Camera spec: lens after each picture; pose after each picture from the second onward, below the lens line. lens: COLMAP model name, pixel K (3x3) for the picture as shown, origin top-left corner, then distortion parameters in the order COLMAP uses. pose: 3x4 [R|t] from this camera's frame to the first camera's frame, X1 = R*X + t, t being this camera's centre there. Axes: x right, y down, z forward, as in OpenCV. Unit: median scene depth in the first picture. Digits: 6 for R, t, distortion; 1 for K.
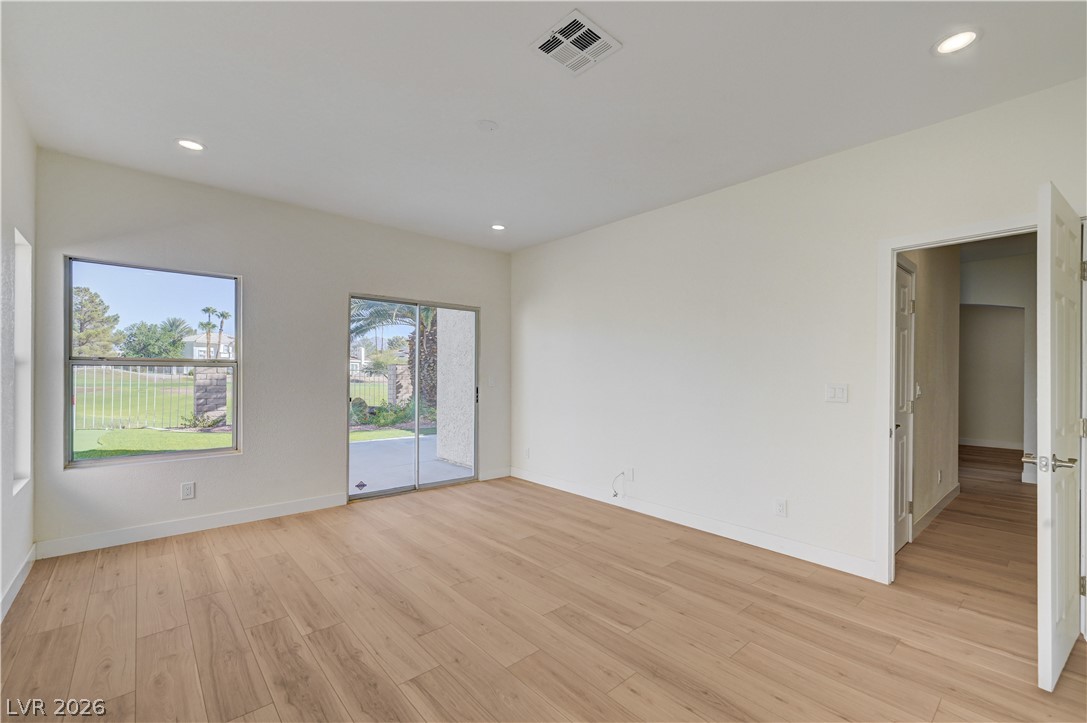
lens RADIAL K [[461.7, 0, 552.3], [0, 461.7, 376.4], [0, 0, 1]] dist [0.003002, 0.000193]
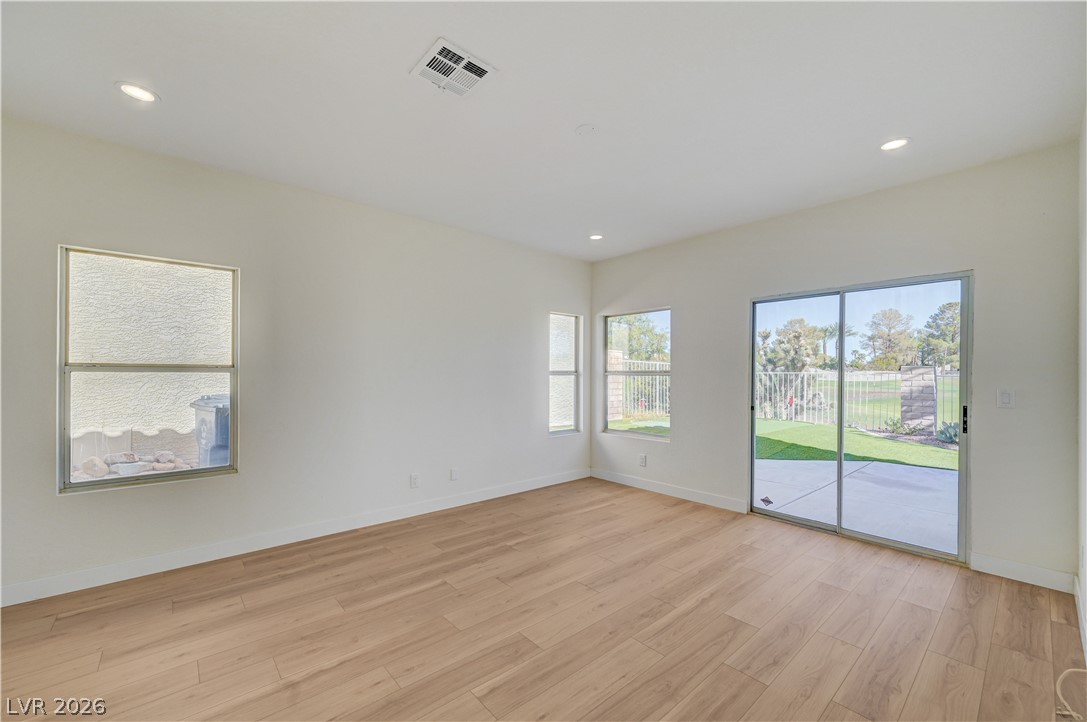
lens RADIAL K [[434.7, 0, 546.5], [0, 434.7, 374.3], [0, 0, 1]] dist [0.000577, 0.000063]
pose [[-0.011887, -0.007852, -0.999899, 0.703623], [-0.011605, 0.999903, -0.007714, -0.012387], [0.999862, 0.011512, -0.011977, 0.836989]]
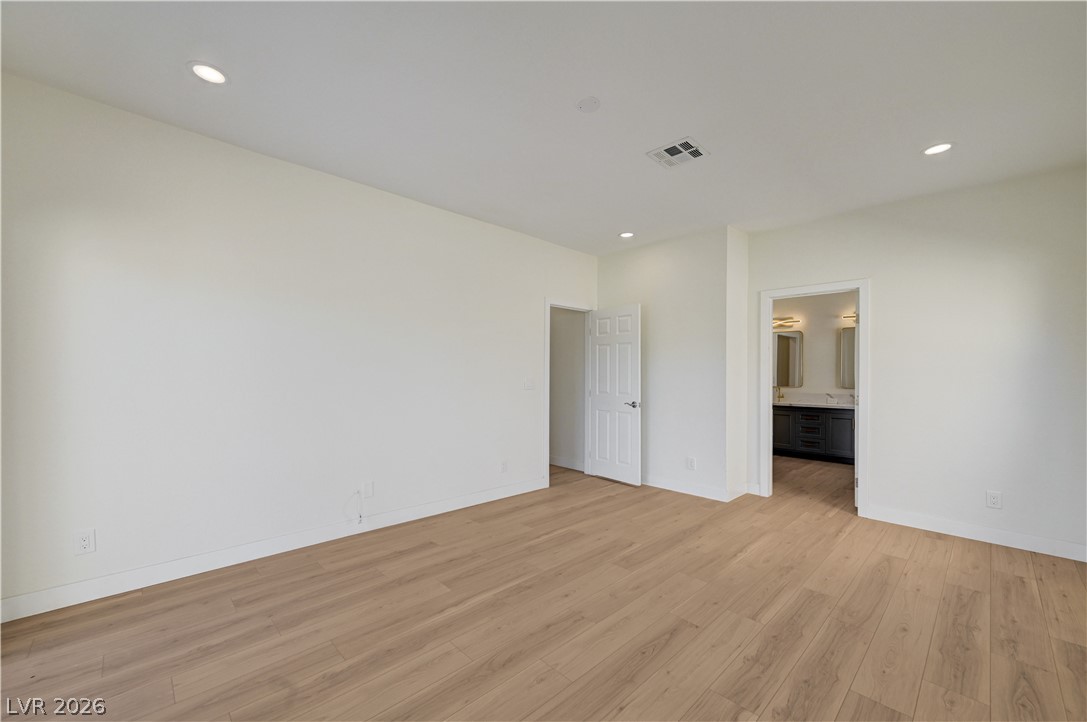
lens RADIAL K [[427.4, 0, 545.0], [0, 427.4, 375.7], [0, 0, 1]] dist [0.001258, 0.000219]
pose [[-0.032736, -0.013171, 0.999377, -0.895478], [0.000136, 0.999913, 0.013182, -0.012739], [-0.999464, 0.000567, -0.032732, 0.999789]]
